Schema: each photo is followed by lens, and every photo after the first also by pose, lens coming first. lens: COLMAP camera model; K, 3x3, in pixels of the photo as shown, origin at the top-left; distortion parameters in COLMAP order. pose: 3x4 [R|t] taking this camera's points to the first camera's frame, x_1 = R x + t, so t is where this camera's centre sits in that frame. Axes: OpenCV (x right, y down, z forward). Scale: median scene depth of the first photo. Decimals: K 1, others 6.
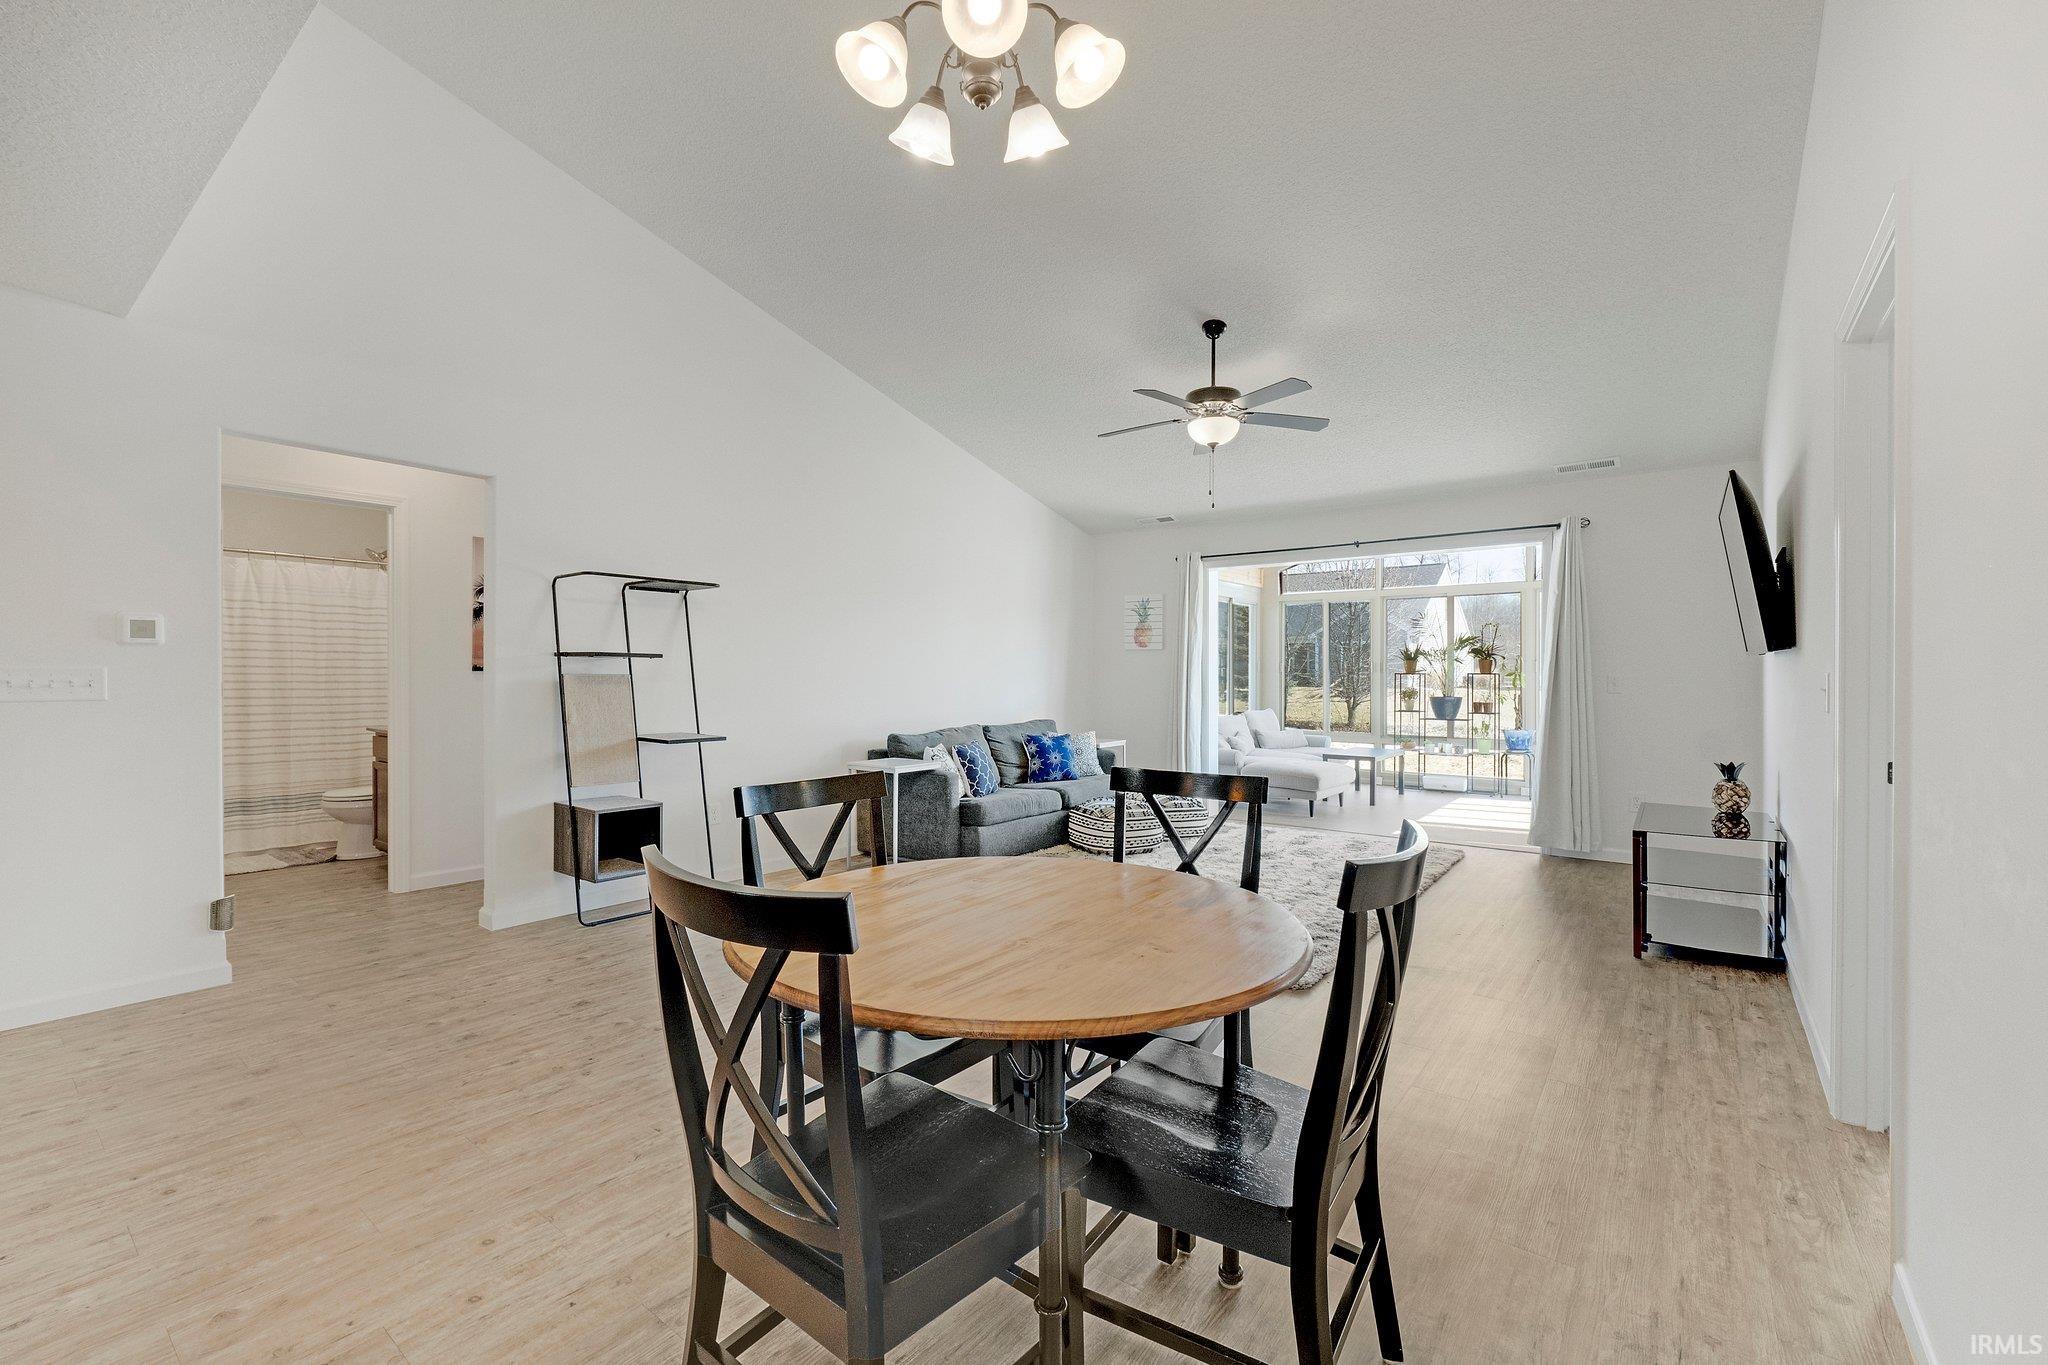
lens RADIAL K [[863.6, 0, 1018.6], [0, 863.6, 691.8], [0, 0, 1]] dist [-0.002964, -0.000476]
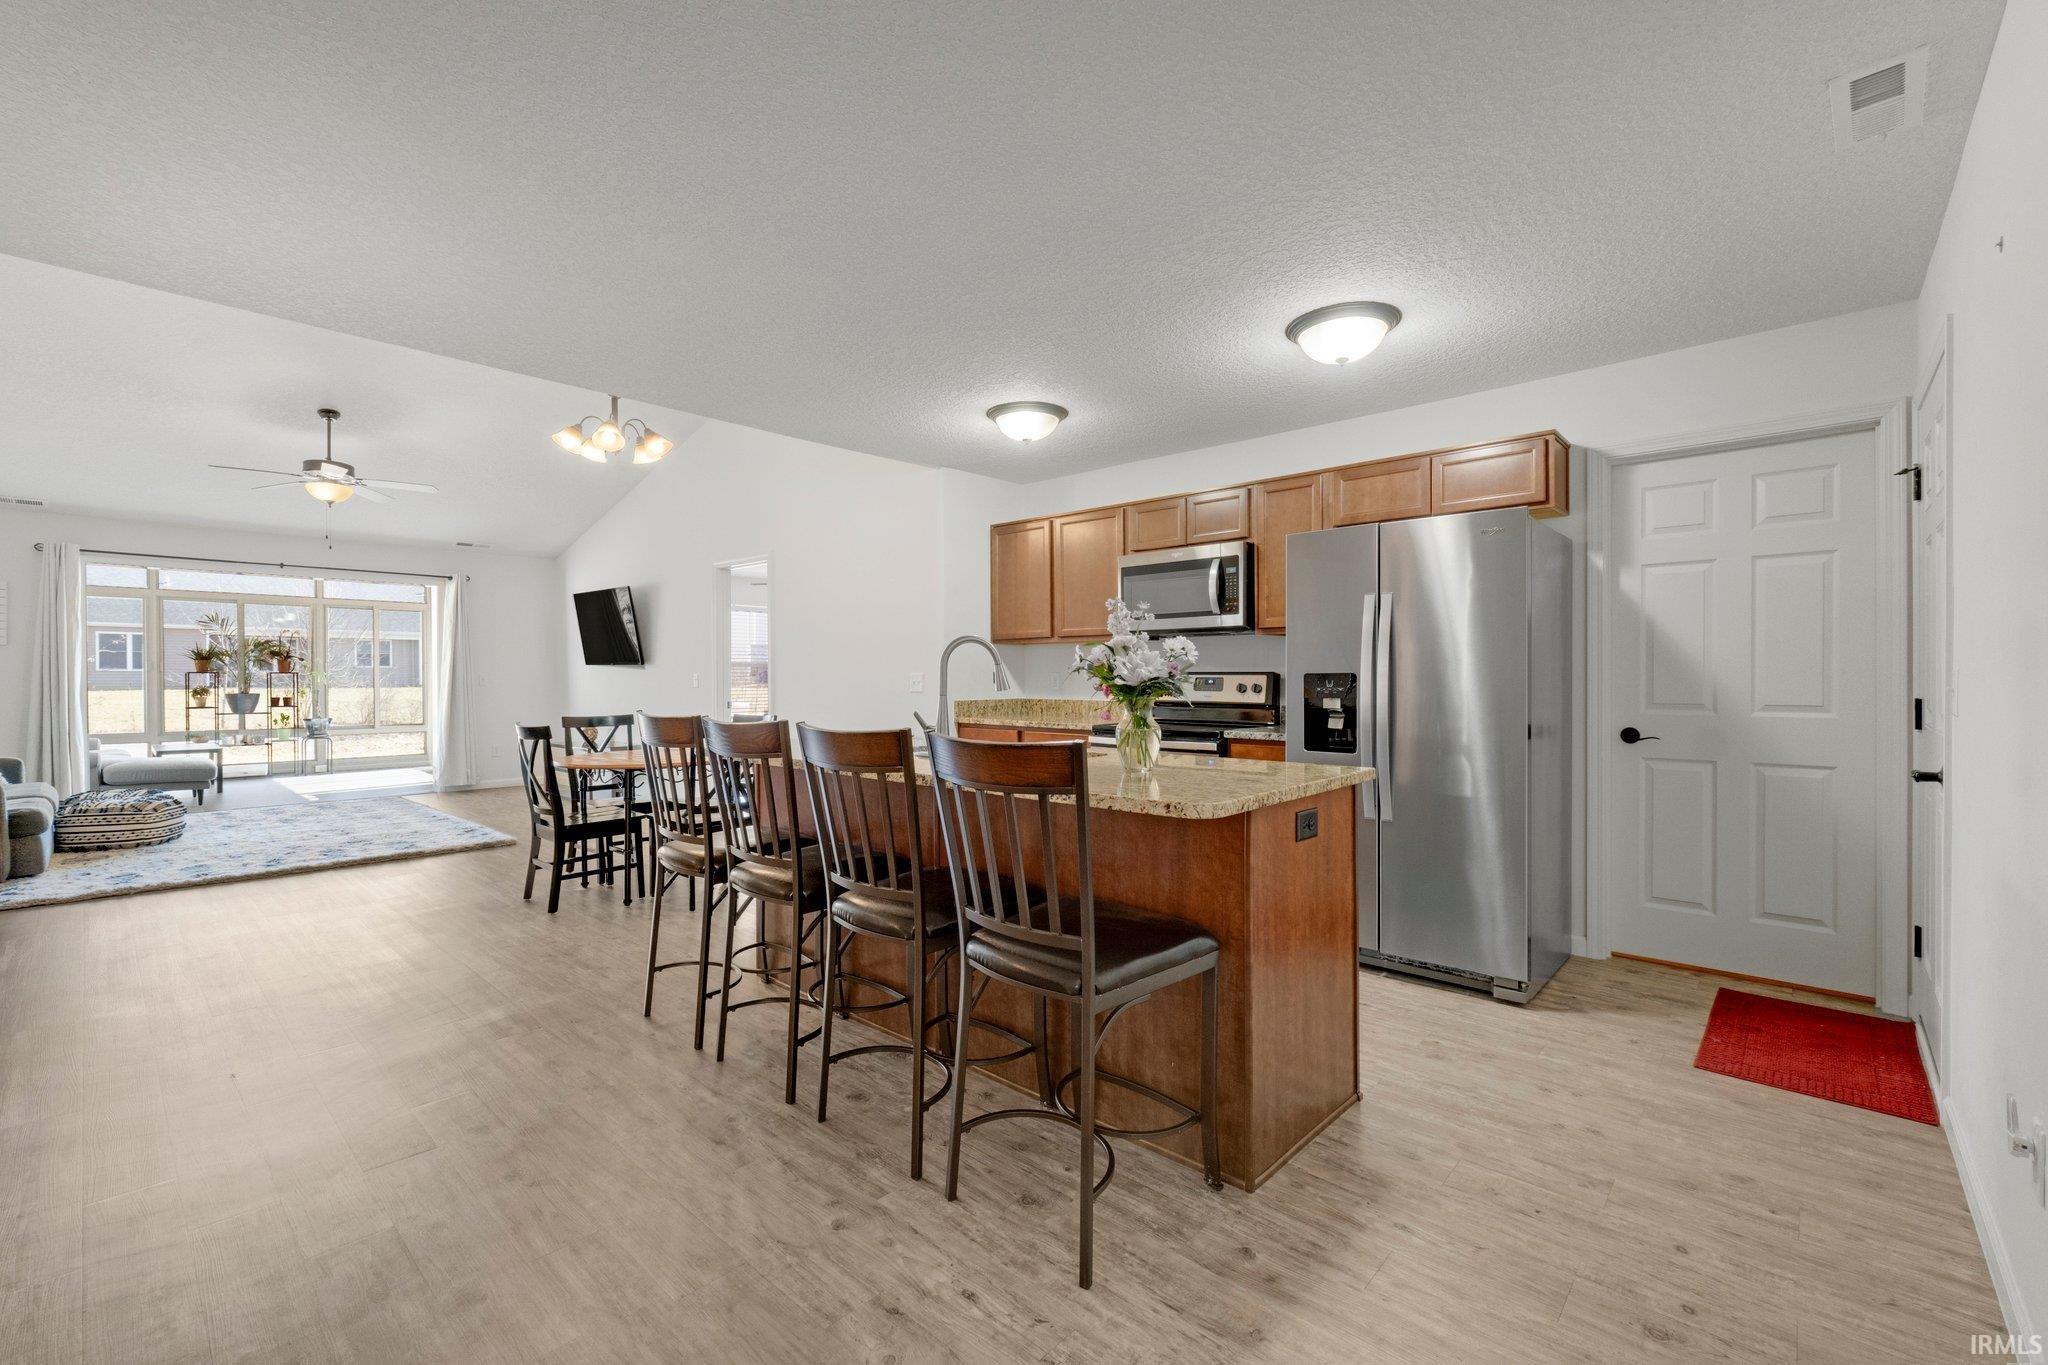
lens RADIAL K [[863.6, 0, 1016.2], [0, 863.6, 674.1], [0, 0, 1]] dist [-0.002964, -0.000476]
pose [[0.074195, 0.000505, 0.997244, -1.212267], [0.017958, 0.999837, -0.001842, 0.002643], [-0.997082, 0.018045, 0.074173, -0.179106]]
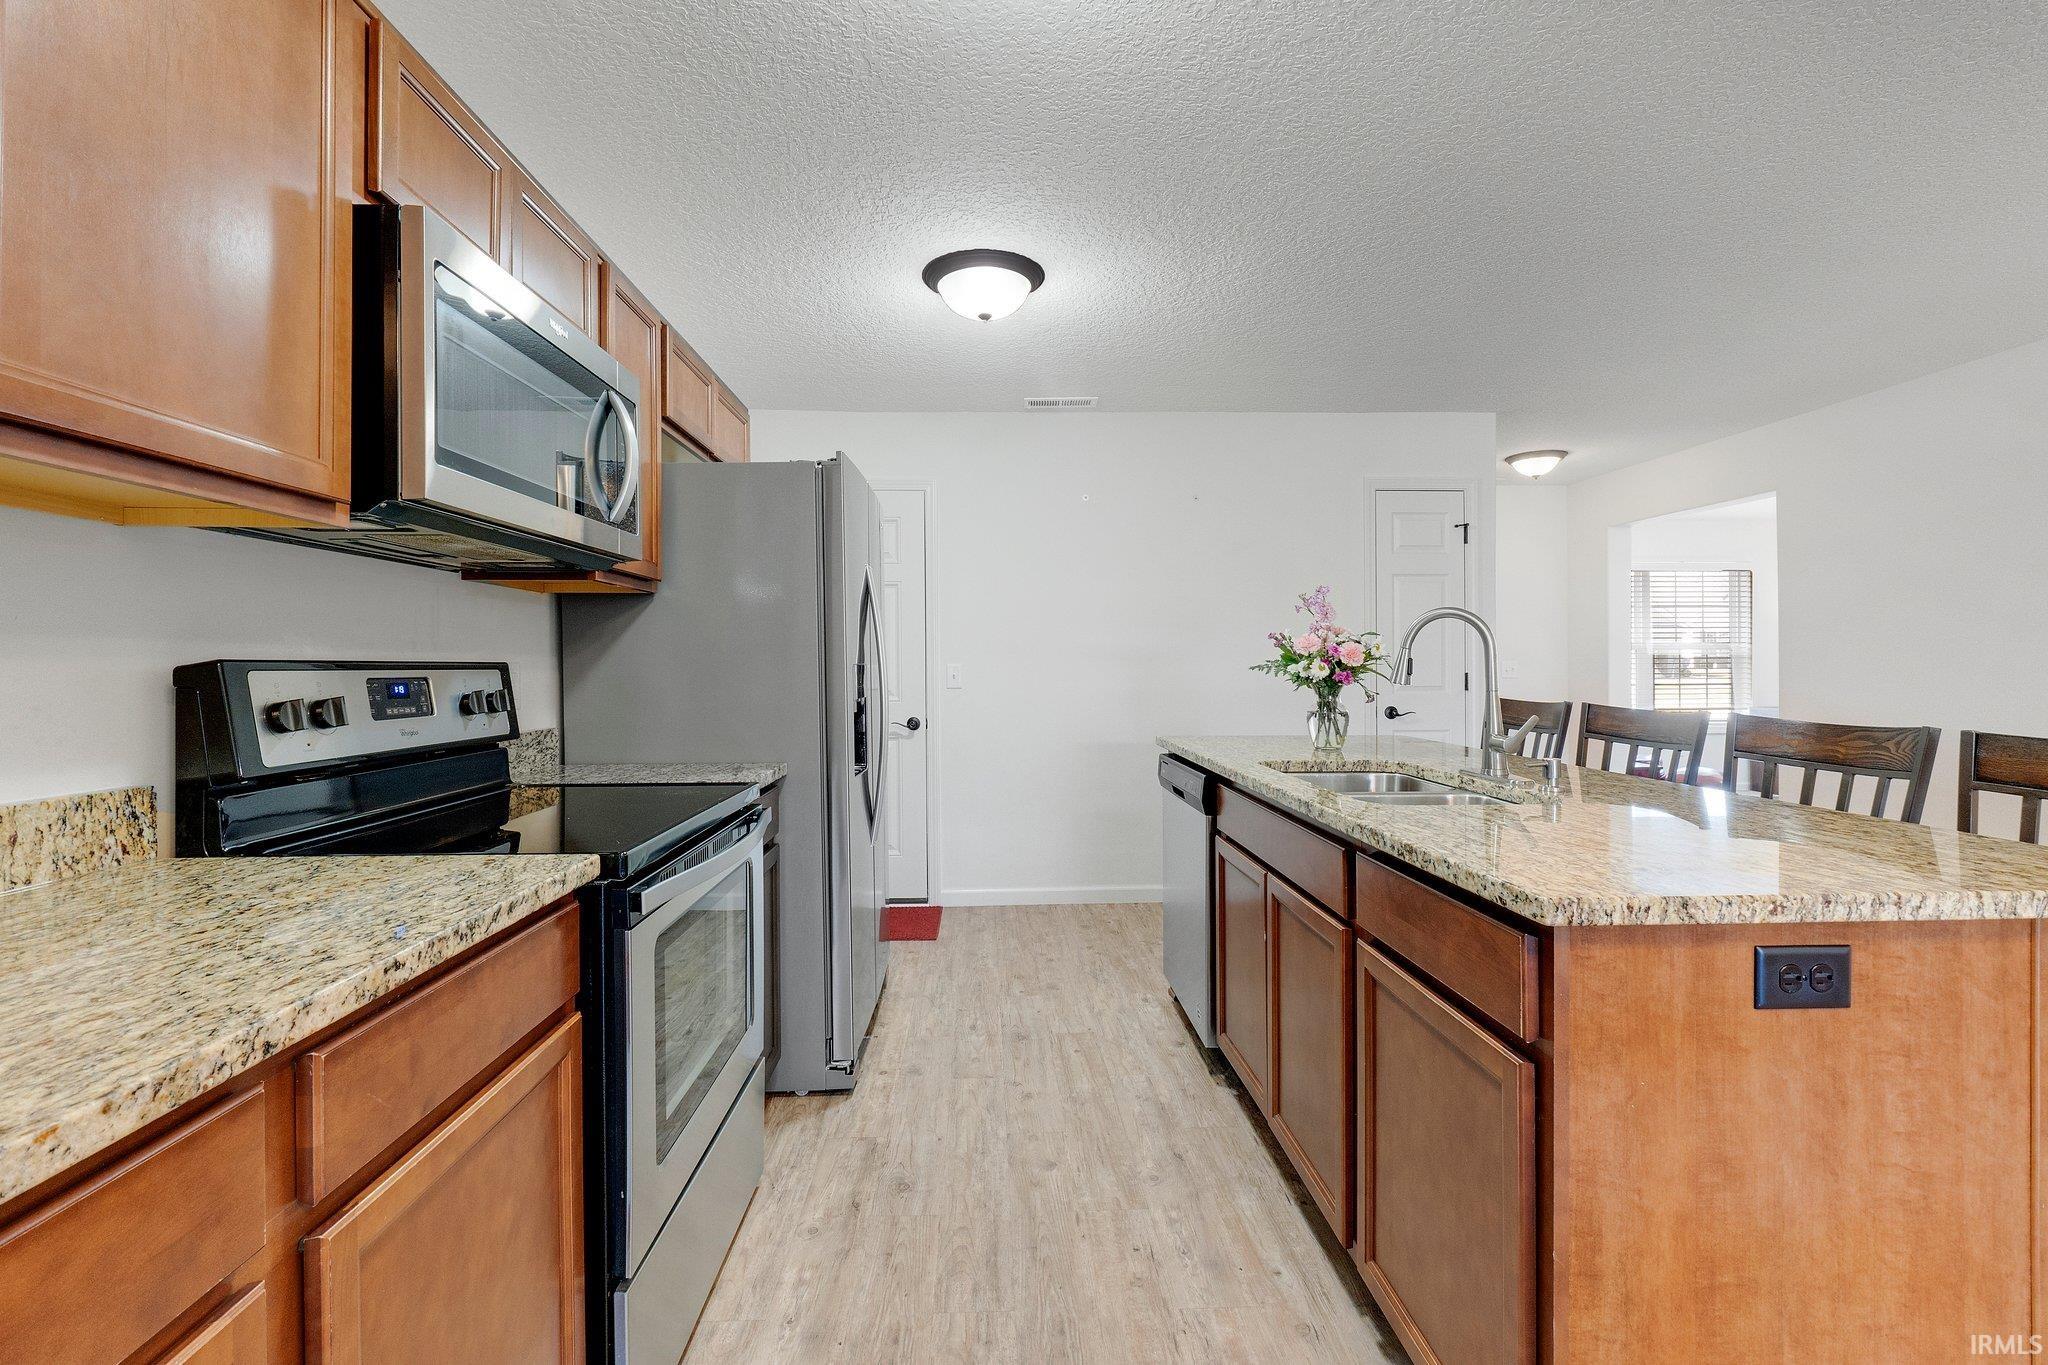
lens RADIAL K [[863.6, 0, 1009.0], [0, 863.6, 687.3], [0, 0, 1]] dist [-0.002964, -0.000476]
pose [[-0.767159, 0.015945, -0.641259, 0.064936], [-0.009721, 0.999287, 0.036476, -0.003837], [0.641383, 0.034217, -0.766457, 0.142827]]
